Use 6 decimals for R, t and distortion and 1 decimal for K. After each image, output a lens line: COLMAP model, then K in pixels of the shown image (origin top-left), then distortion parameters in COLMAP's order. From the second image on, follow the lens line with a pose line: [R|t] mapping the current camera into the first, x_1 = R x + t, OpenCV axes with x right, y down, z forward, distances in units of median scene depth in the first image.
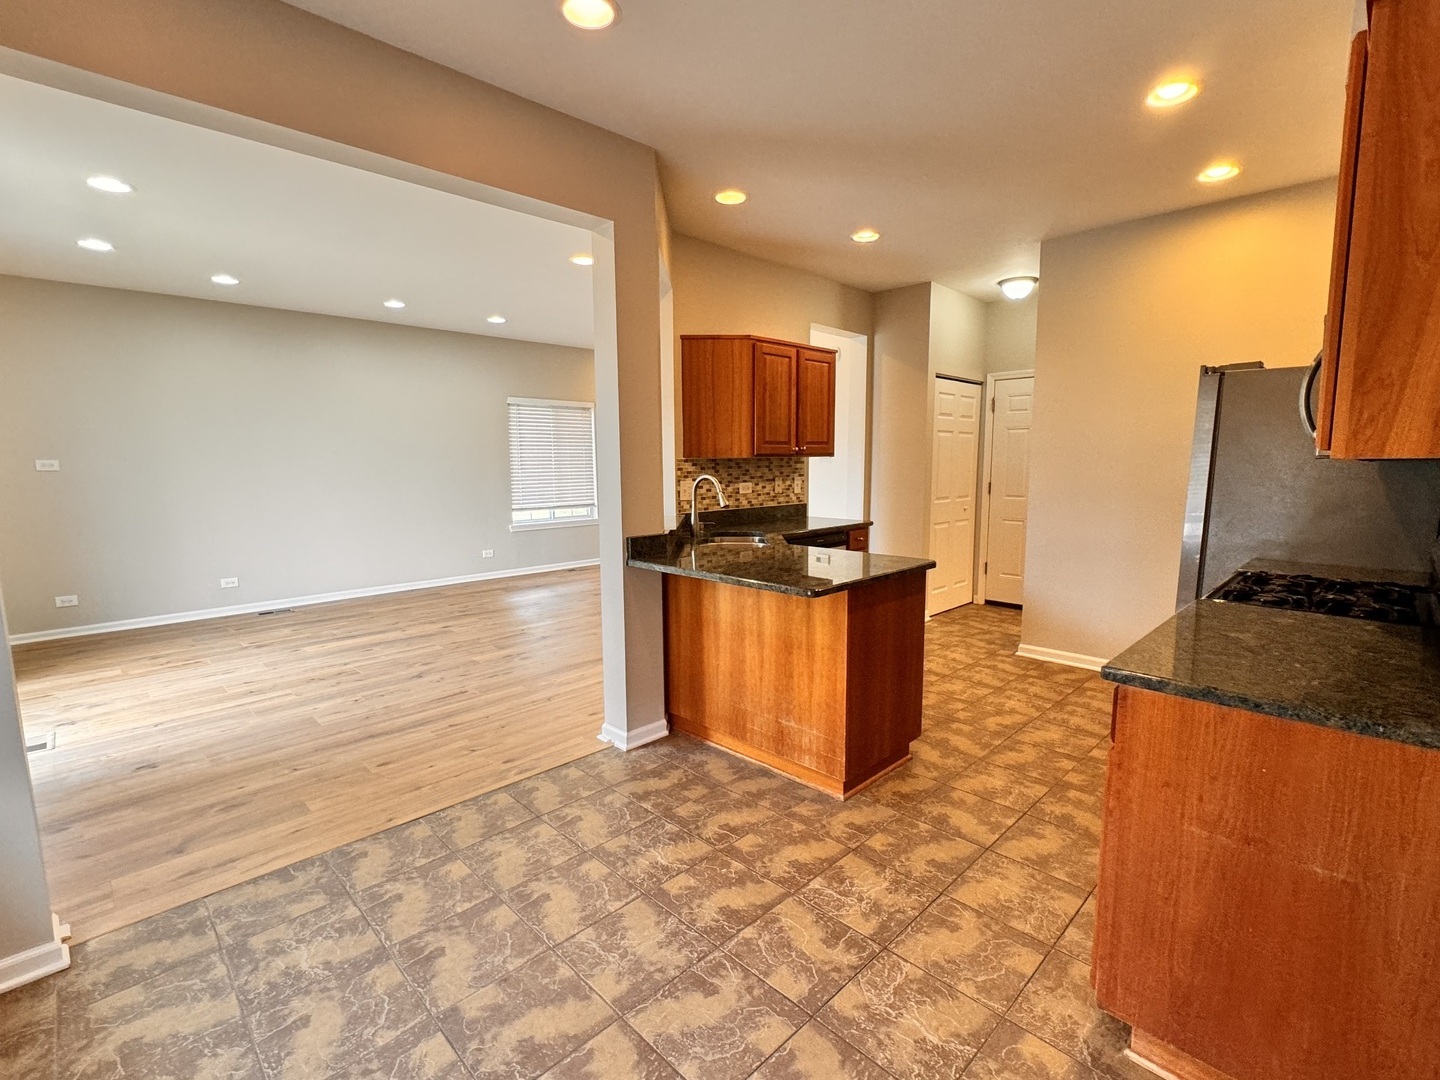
lens RADIAL K [[672.7, 0, 720.0], [0, 672.7, 540.0], [0, 0, 1]] dist [0.002028, 0.000155]
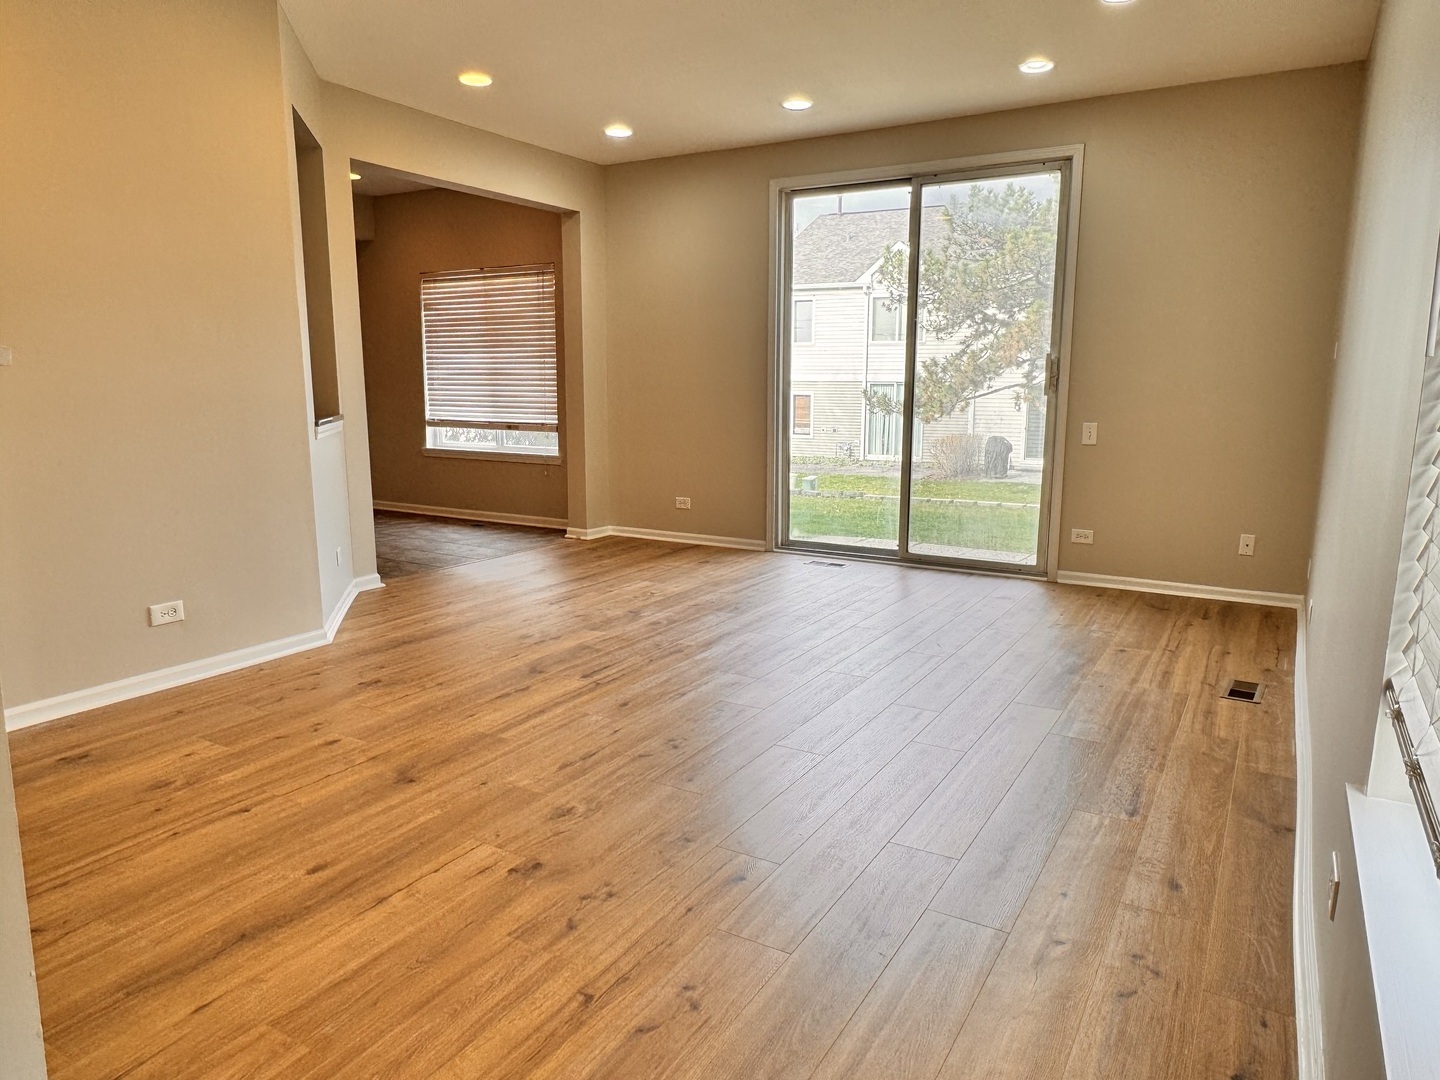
lens RADIAL K [[947.8, 0, 720.0], [0, 947.8, 540.0], [0, 0, 1]] dist [-0.002255, -0.000665]
pose [[-0.967276, 0.048081, -0.249128, -0.231065], [-0.026200, 0.957704, 0.286559, -0.187645], [0.252369, 0.283709, -0.925105, 1.801931]]
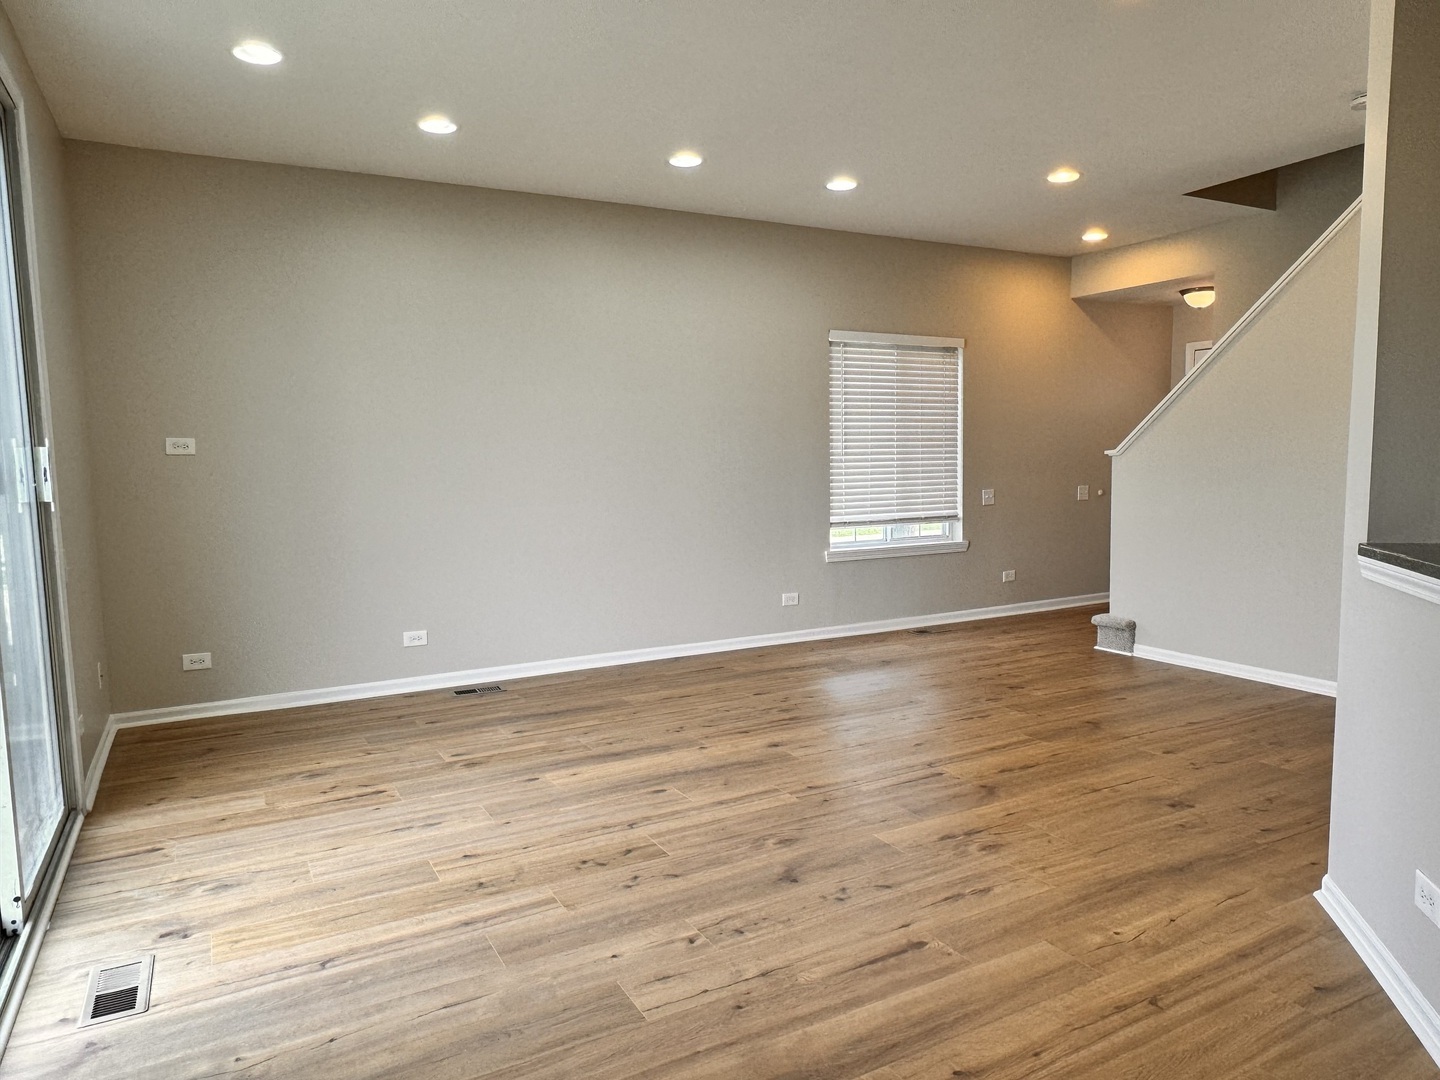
lens RADIAL K [[947.8, 0, 720.0], [0, 947.8, 540.0], [0, 0, 1]] dist [-0.002255, -0.000665]
pose [[0.960860, 0.016445, -0.276547, -0.274770], [-0.024706, 0.999346, -0.026414, -0.012163], [0.275931, 0.032213, 0.960637, 0.300791]]
